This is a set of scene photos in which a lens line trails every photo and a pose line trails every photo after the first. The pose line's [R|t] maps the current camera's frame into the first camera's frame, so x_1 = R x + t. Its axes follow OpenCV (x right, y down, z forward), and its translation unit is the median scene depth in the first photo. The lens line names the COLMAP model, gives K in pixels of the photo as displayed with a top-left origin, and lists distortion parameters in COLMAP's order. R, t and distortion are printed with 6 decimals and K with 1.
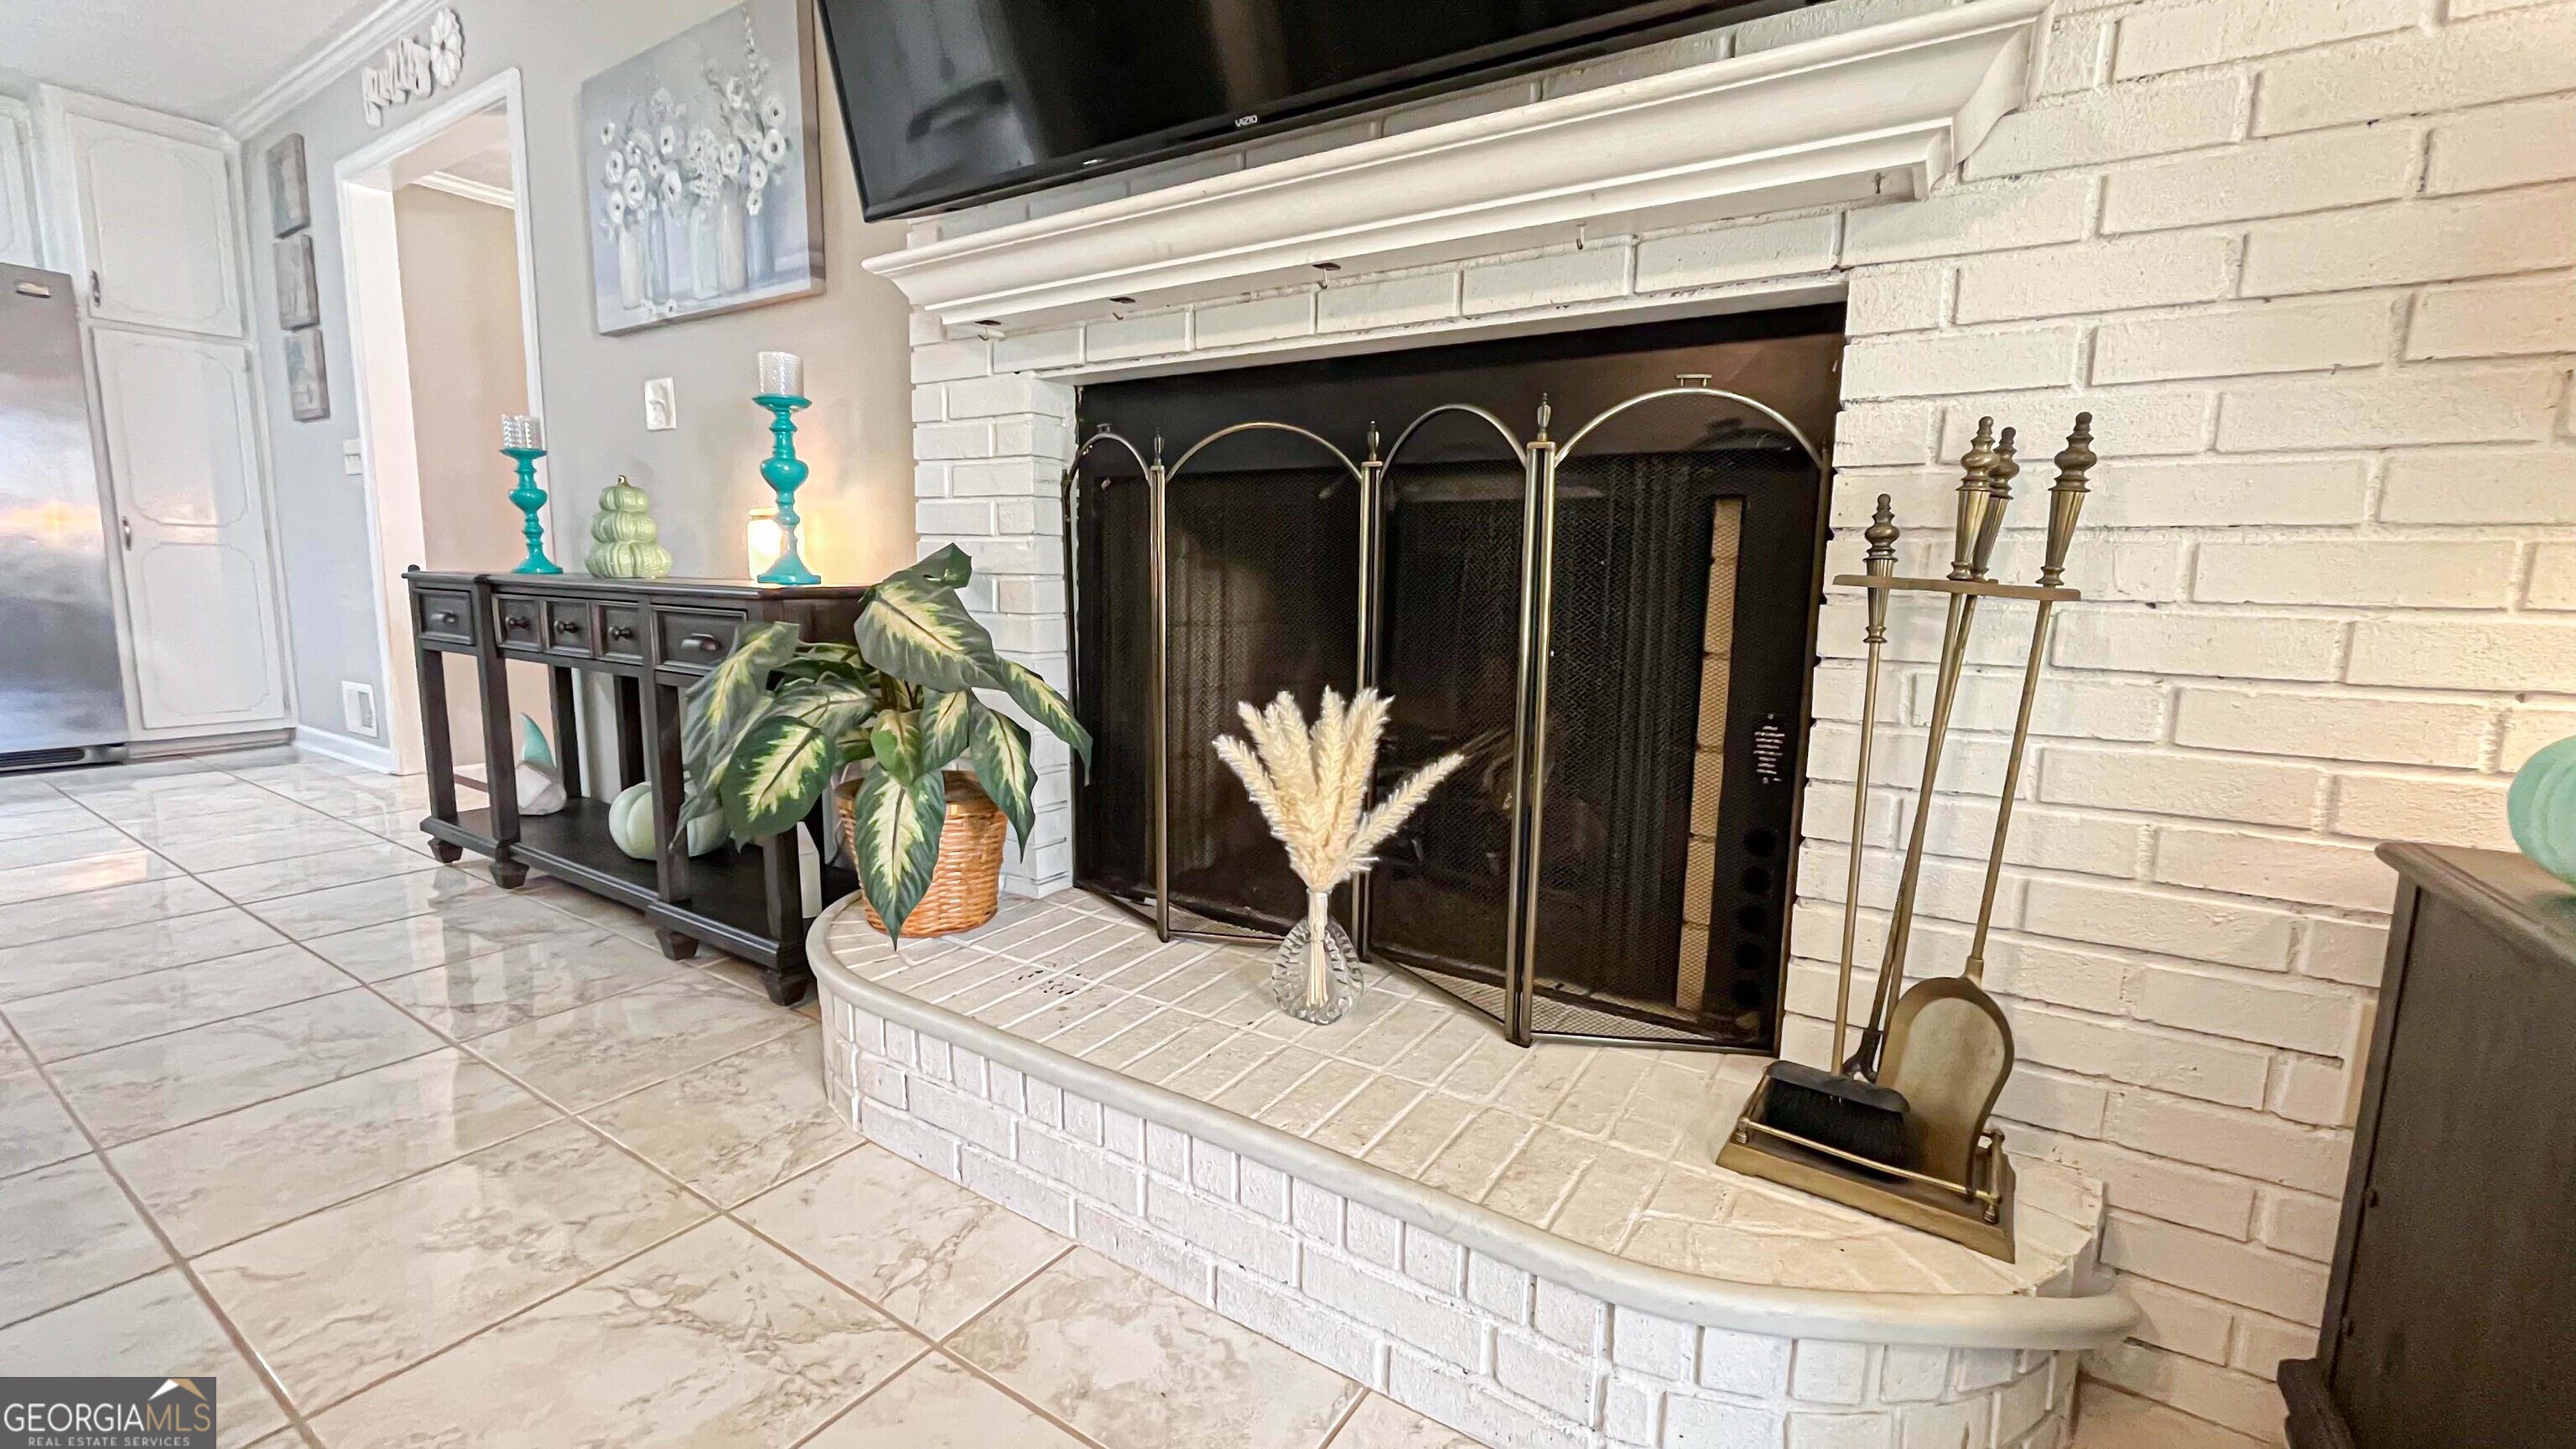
lens RADIAL K [[1046.8, 0, 1282.4], [0, 1046.8, 714.3], [0, 0, 1]] dist [-0.002659, 0.000071]
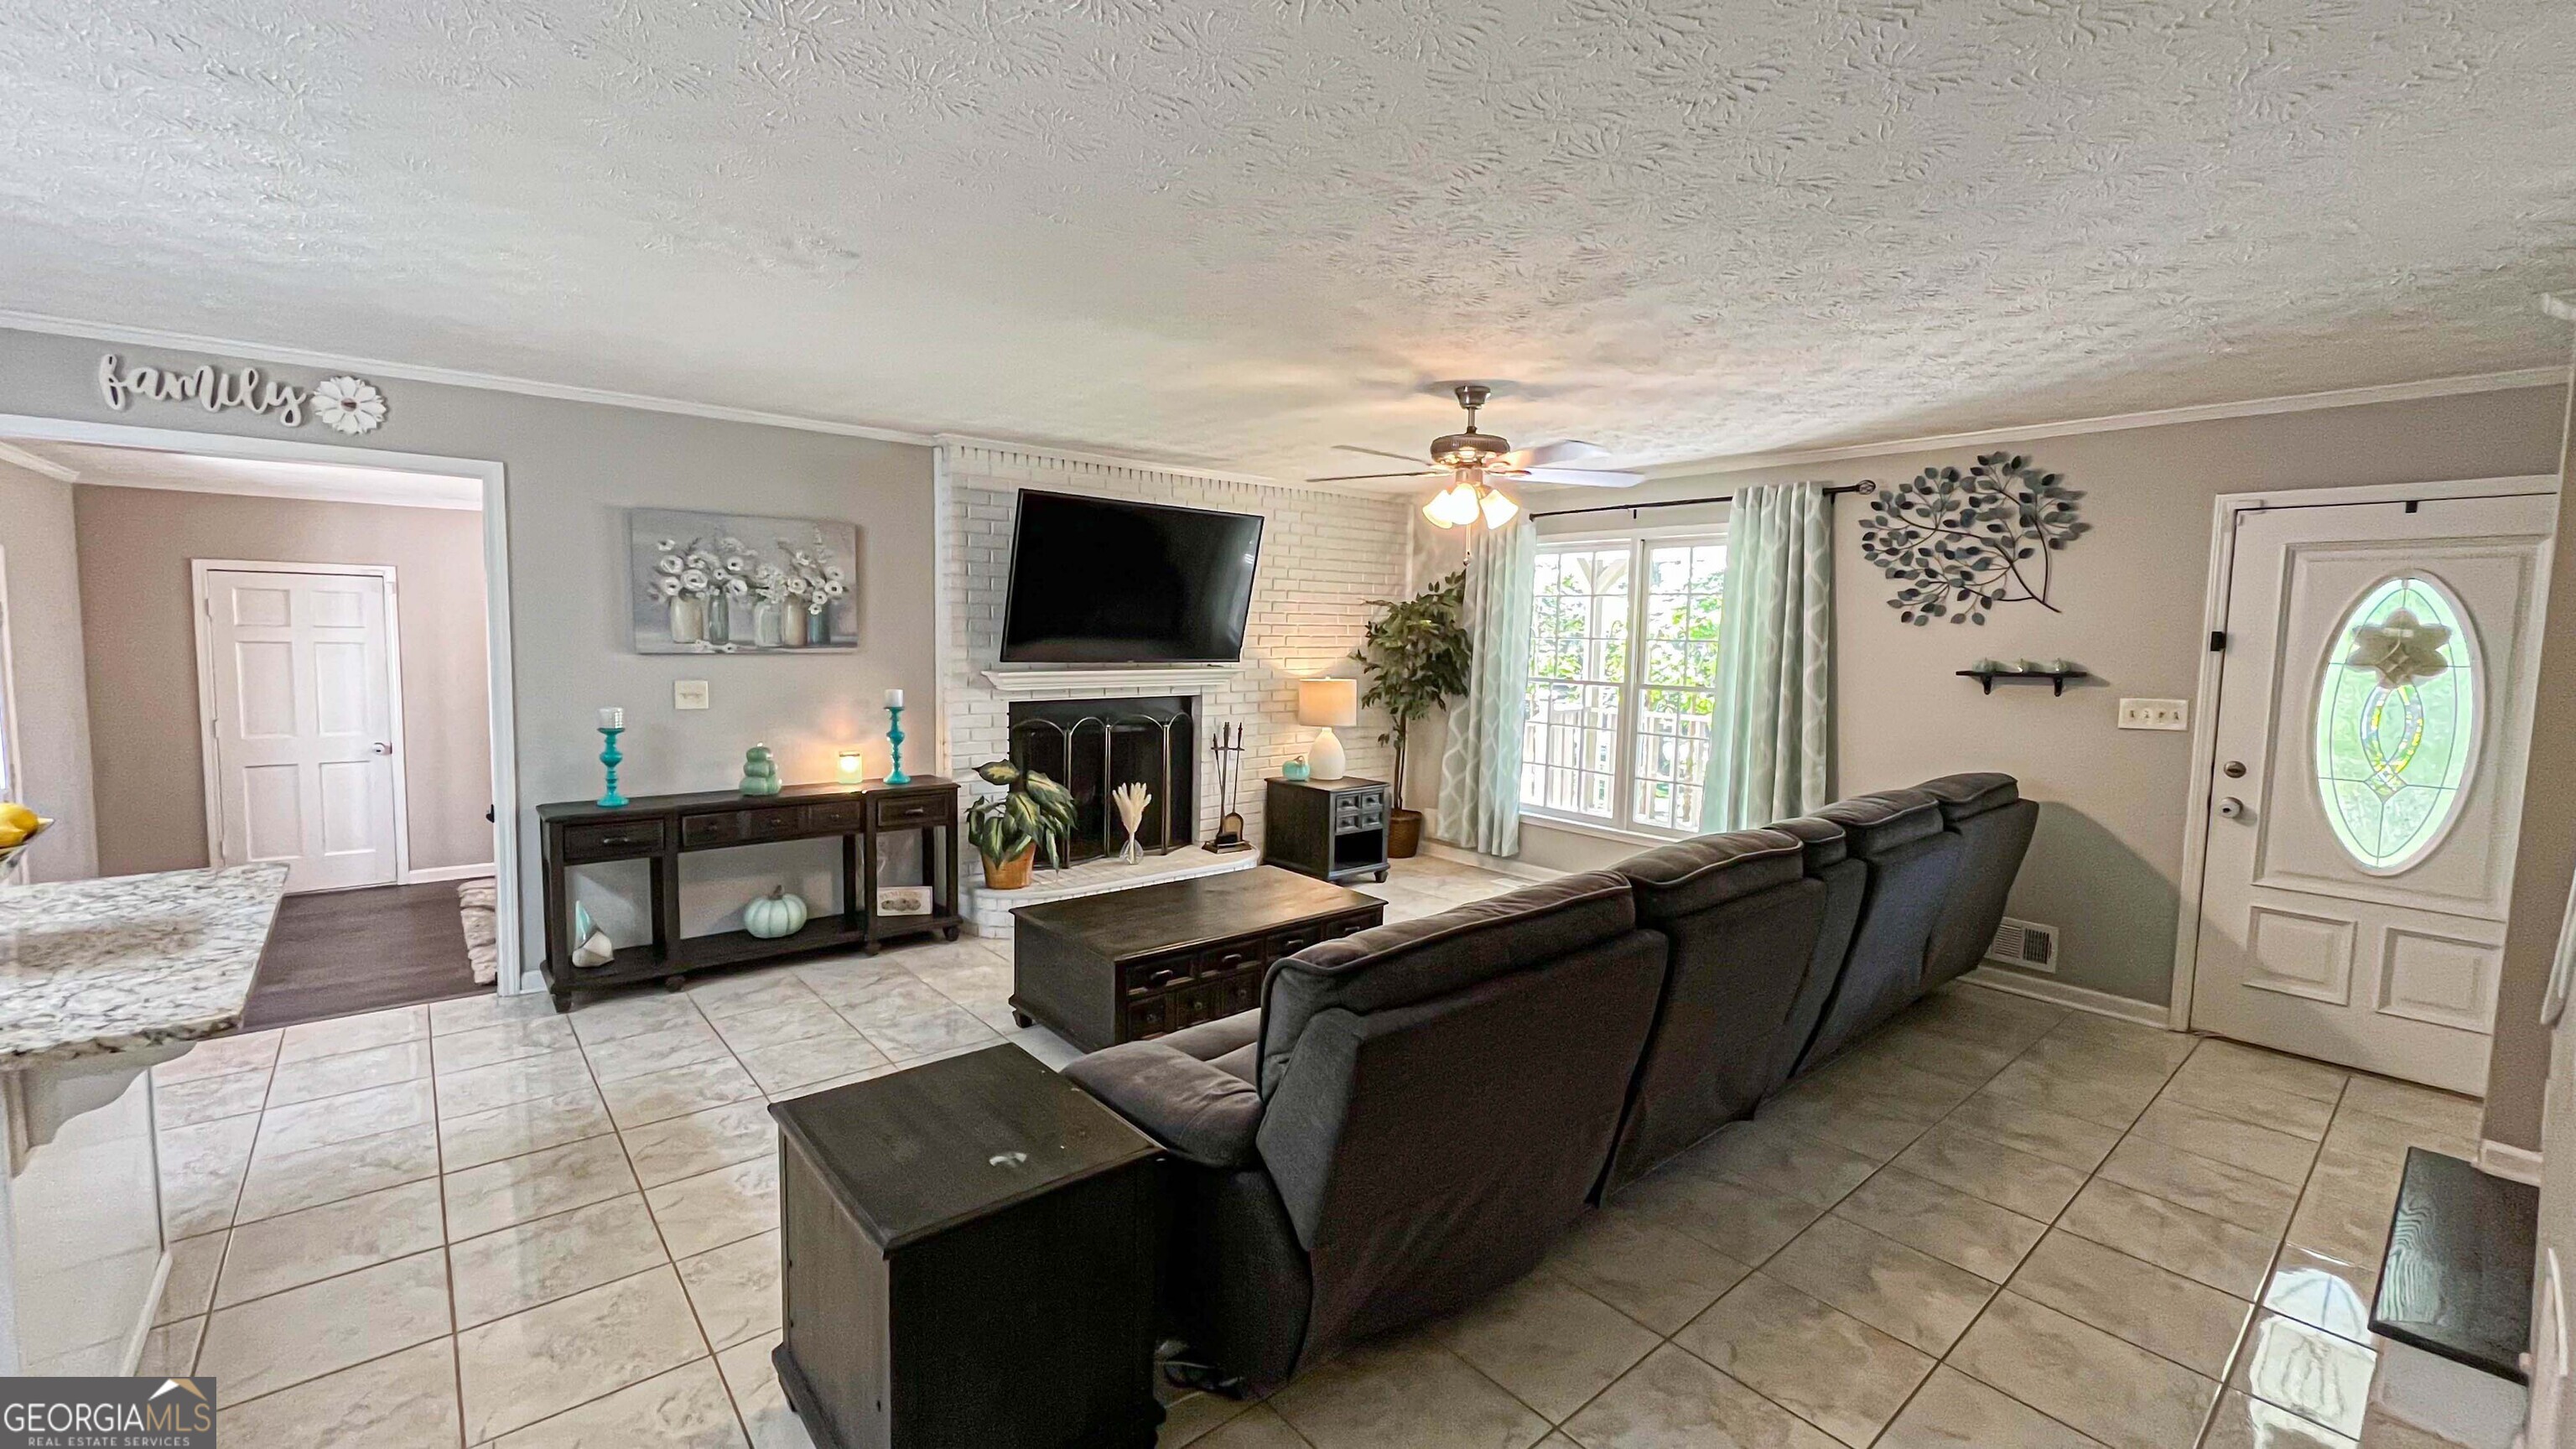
lens RADIAL K [[1046.8, 0, 1283.9], [0, 1046.8, 713.1], [0, 0, 1]] dist [-0.002659, 0.000071]
pose [[0.290419, -0.091073, 0.952556, -3.277185], [0.119441, 0.991126, 0.058345, -0.416989], [-0.949416, 0.096829, 0.298719, -0.752798]]
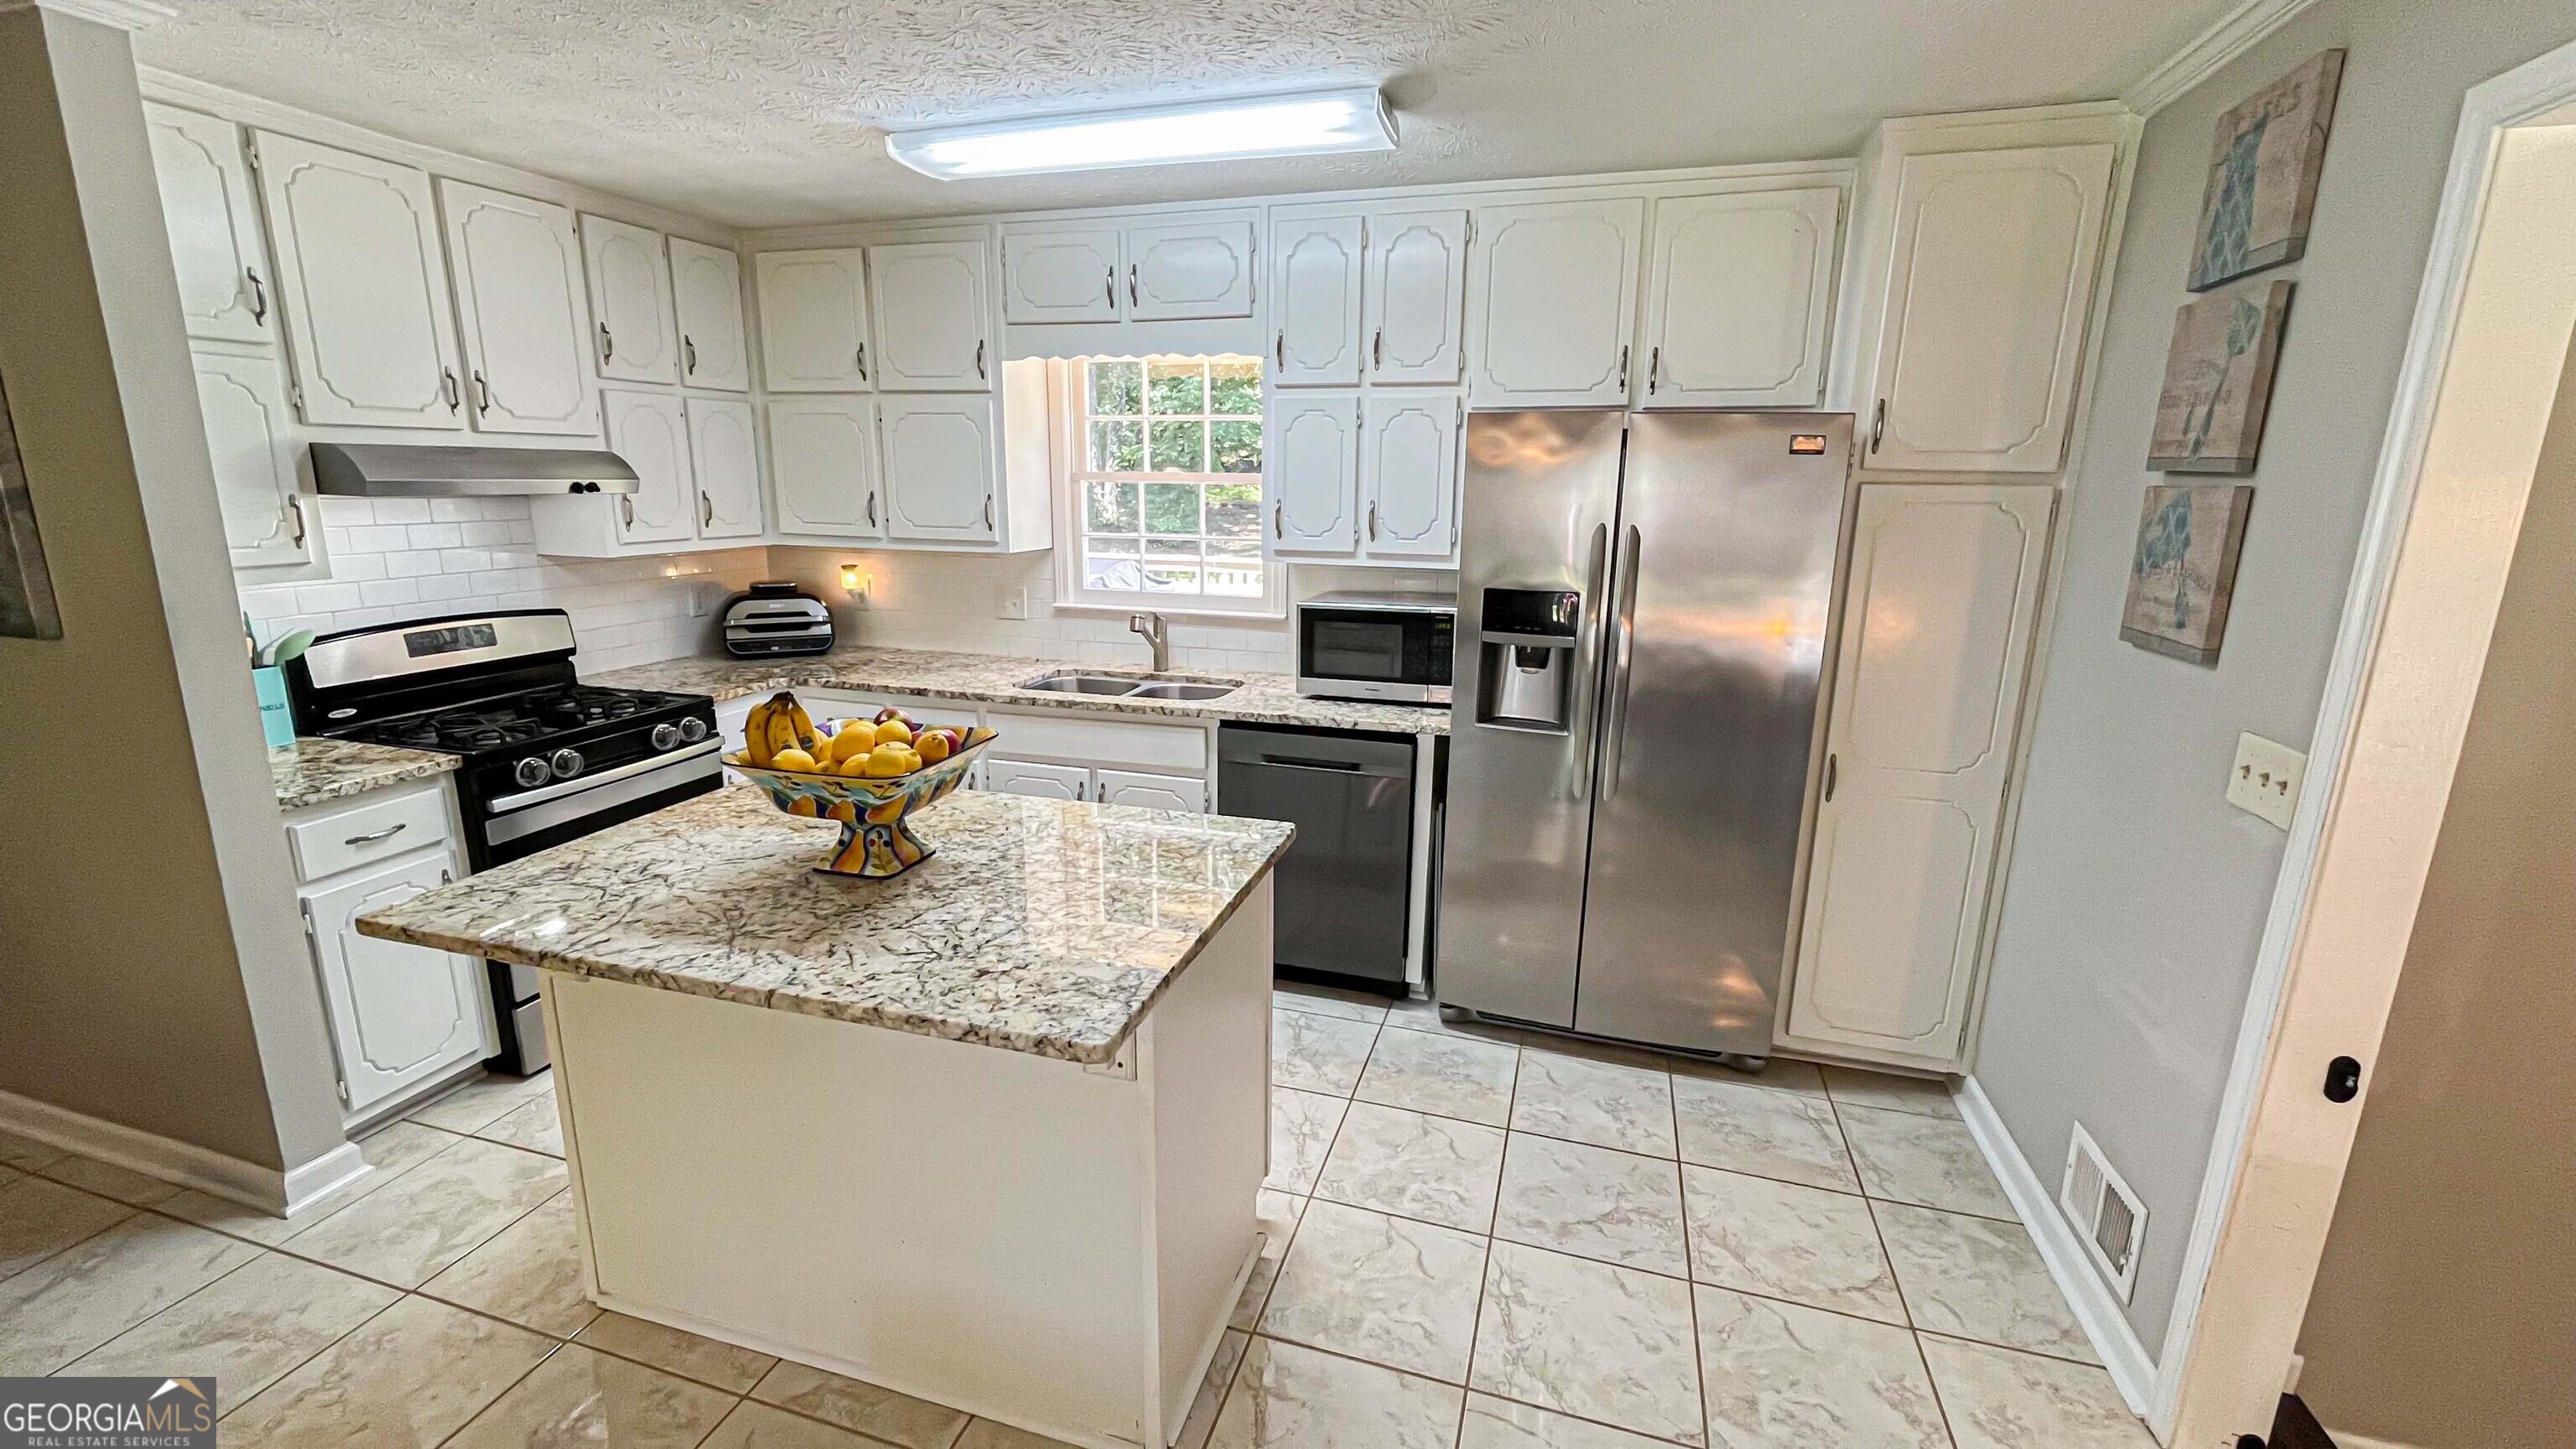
lens RADIAL K [[1046.8, 0, 1283.0], [0, 1046.8, 714.6], [0, 0, 1]] dist [-0.002659, 0.000071]
pose [[0.276212, 0.195214, -0.941062, -1.417935], [-0.143162, 0.976588, 0.160564, -0.685676], [0.950374, 0.090375, 0.297693, 1.121106]]
